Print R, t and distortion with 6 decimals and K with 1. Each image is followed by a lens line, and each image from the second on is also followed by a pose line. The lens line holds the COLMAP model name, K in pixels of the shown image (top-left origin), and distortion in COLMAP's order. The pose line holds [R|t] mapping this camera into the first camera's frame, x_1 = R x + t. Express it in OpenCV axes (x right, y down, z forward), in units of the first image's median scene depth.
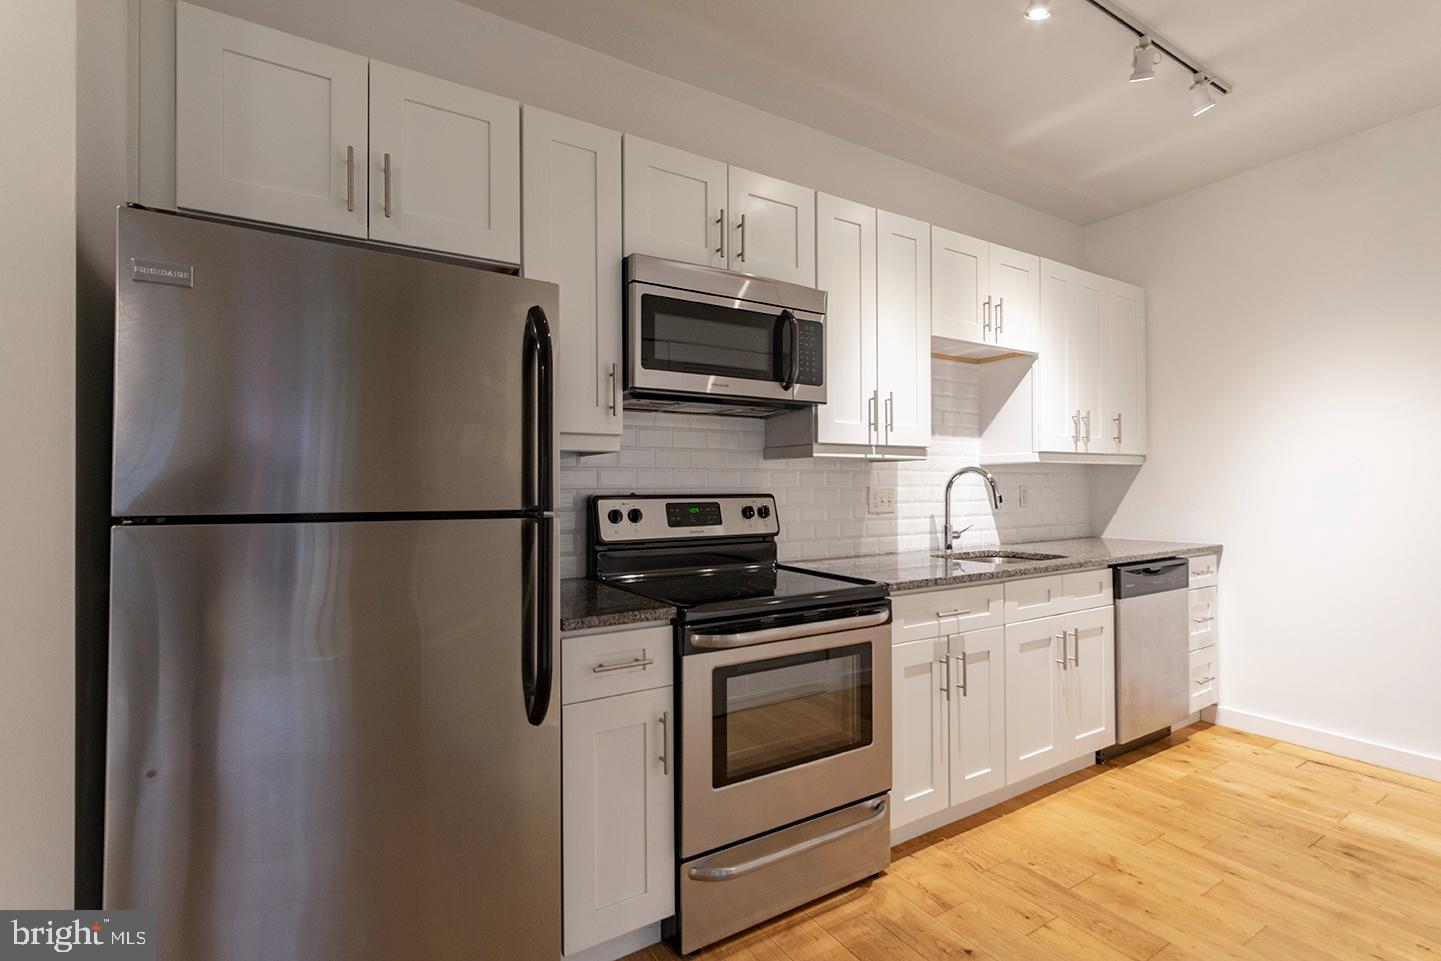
lens RADIAL K [[652.0, 0, 708.9], [0, 652.0, 478.3], [0, 0, 1]] dist [-0.002743, -0.000095]
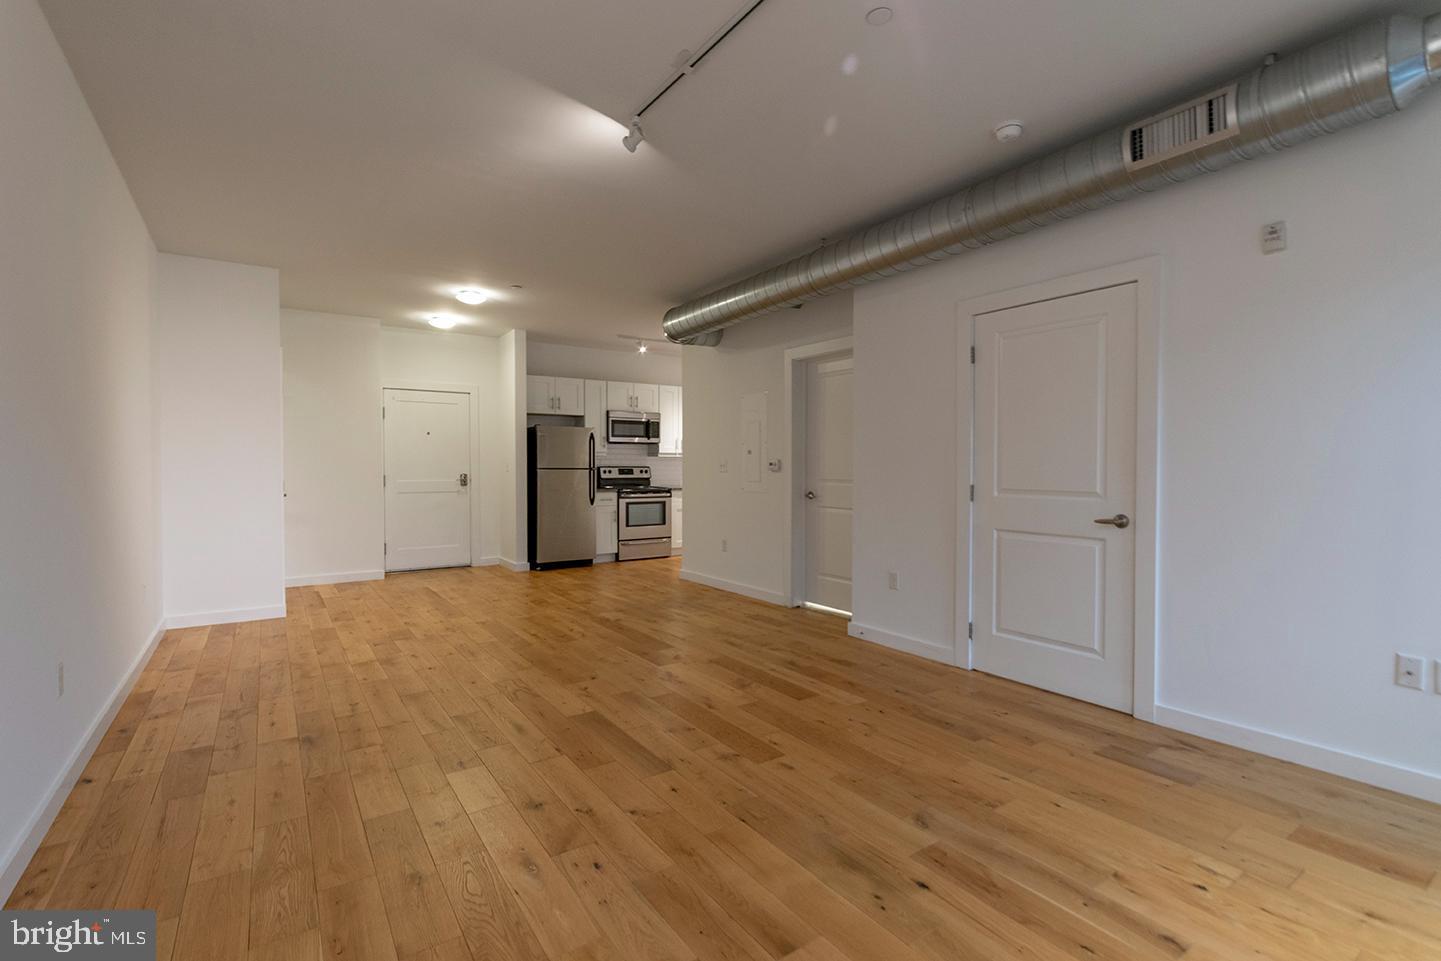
lens RADIAL K [[652.0, 0, 721.1], [0, 652.0, 474.9], [0, 0, 1]] dist [-0.002743, -0.000095]
pose [[0.998945, 0.005220, 0.045616, 0.368266], [-0.006106, 0.999795, 0.019316, -0.001856], [-0.045506, -0.019575, 0.998772, -2.883363]]
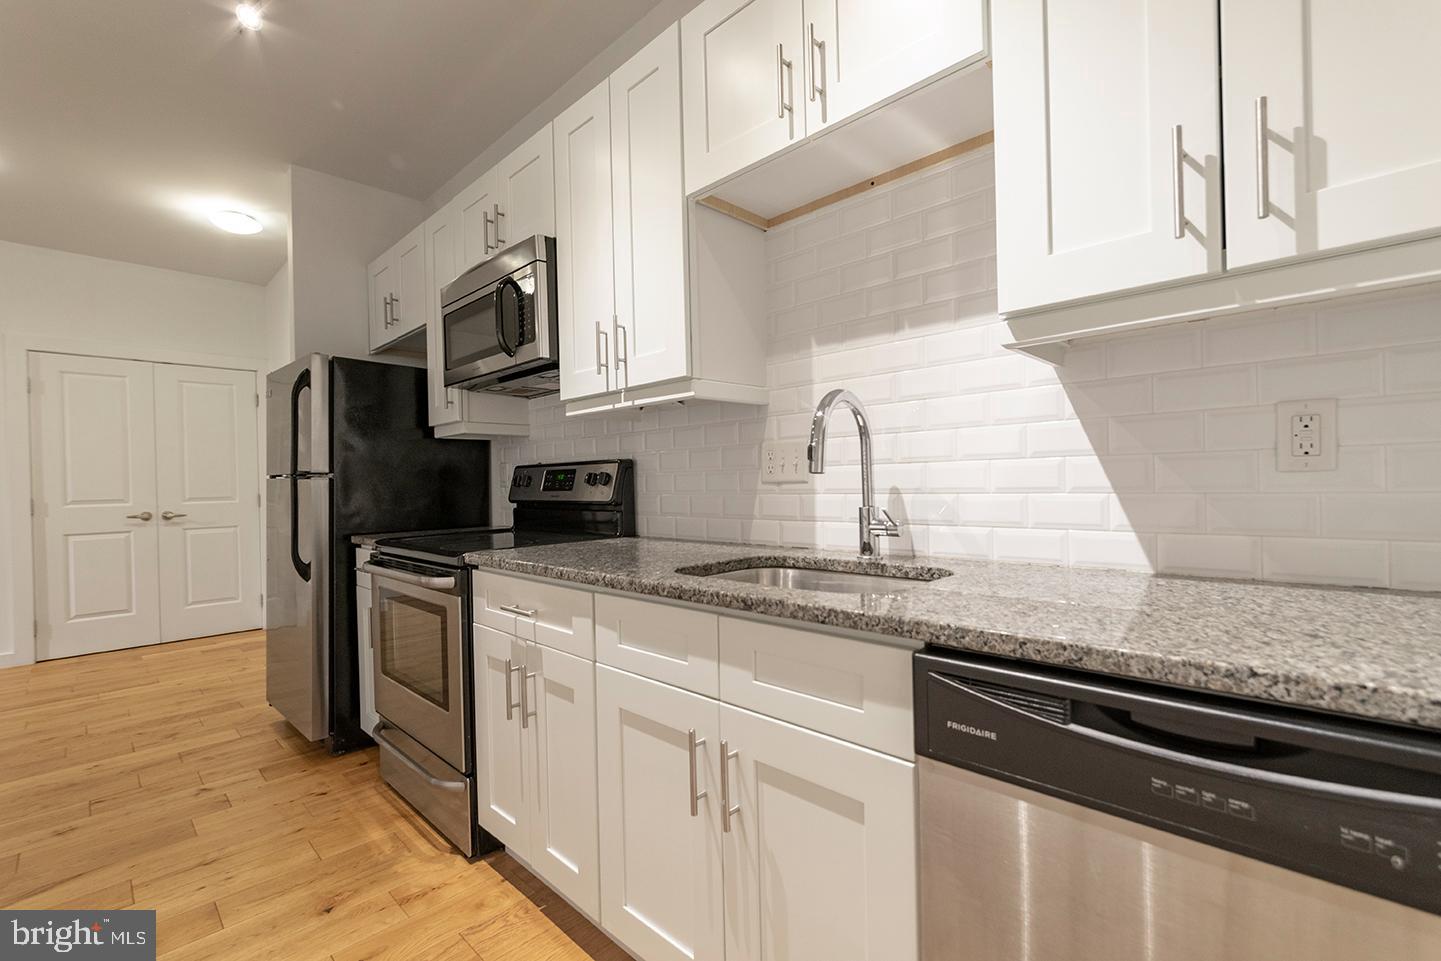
lens RADIAL K [[652.0, 0, 714.6], [0, 652.0, 485.8], [0, 0, 1]] dist [-0.002743, -0.000095]
pose [[0.224547, 0.004514, -0.974453, 1.159998], [0.033102, 0.999377, 0.012257, 0.062234], [0.973901, -0.035009, 0.224257, 1.060304]]
